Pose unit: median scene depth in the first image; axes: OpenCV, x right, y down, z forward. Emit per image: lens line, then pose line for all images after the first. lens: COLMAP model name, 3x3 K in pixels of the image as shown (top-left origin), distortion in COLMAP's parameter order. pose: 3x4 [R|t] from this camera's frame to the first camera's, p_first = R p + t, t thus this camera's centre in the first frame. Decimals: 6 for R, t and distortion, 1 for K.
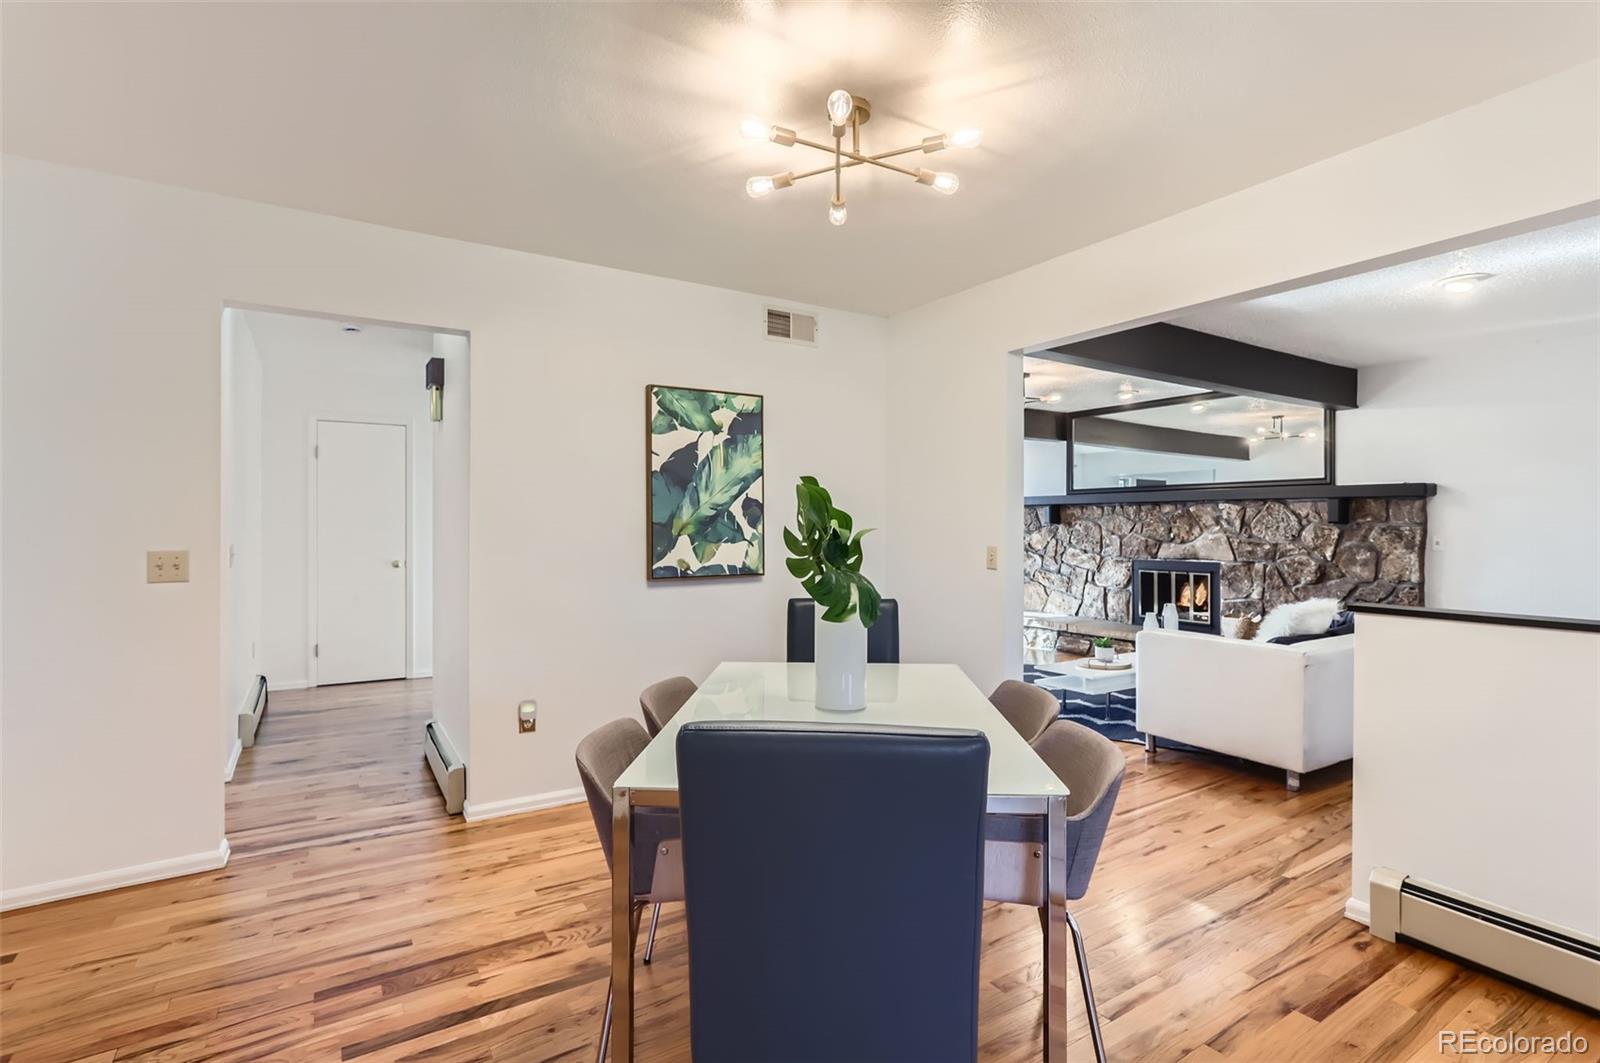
lens RADIAL K [[775.9, 0, 803.2], [0, 775.9, 527.9], [0, 0, 1]] dist [-0.026814, 0.015367]
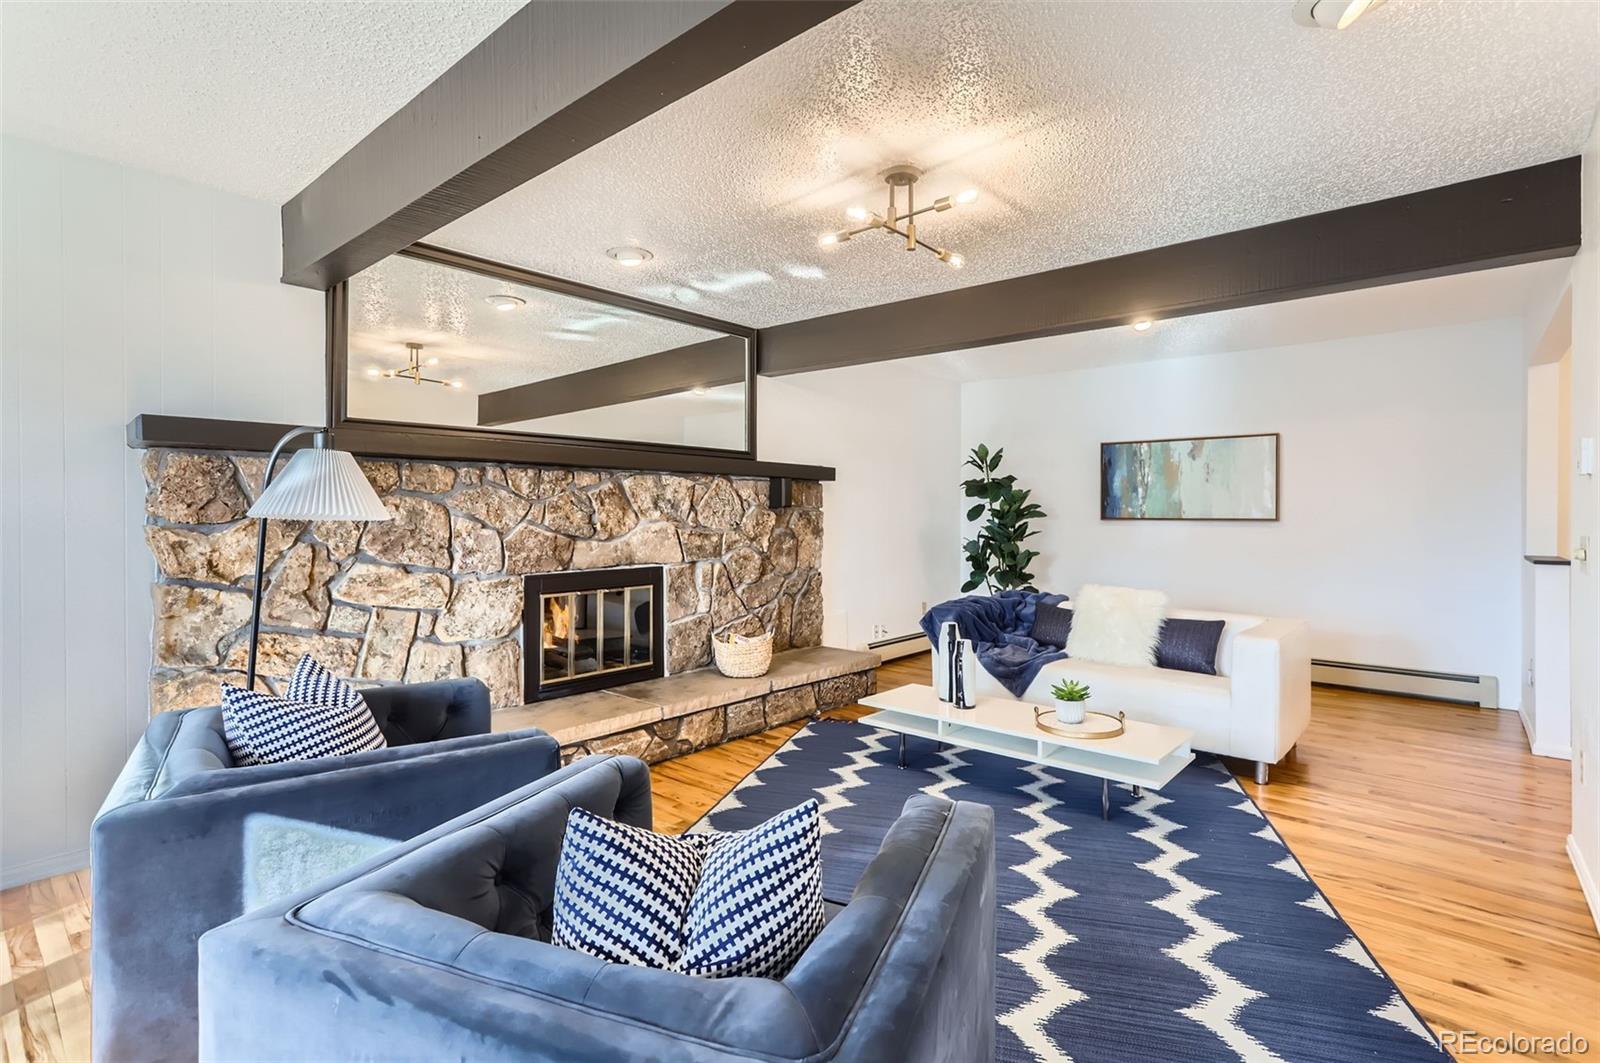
lens RADIAL K [[775.9, 0, 800.2], [0, 775.9, 520.9], [0, 0, 1]] dist [-0.026814, 0.015367]
pose [[-0.278591, -0.011908, 0.960336, -0.114942], [0.000903, 0.999919, 0.012661, -0.001550], [-0.960409, 0.004394, -0.278558, 1.025838]]
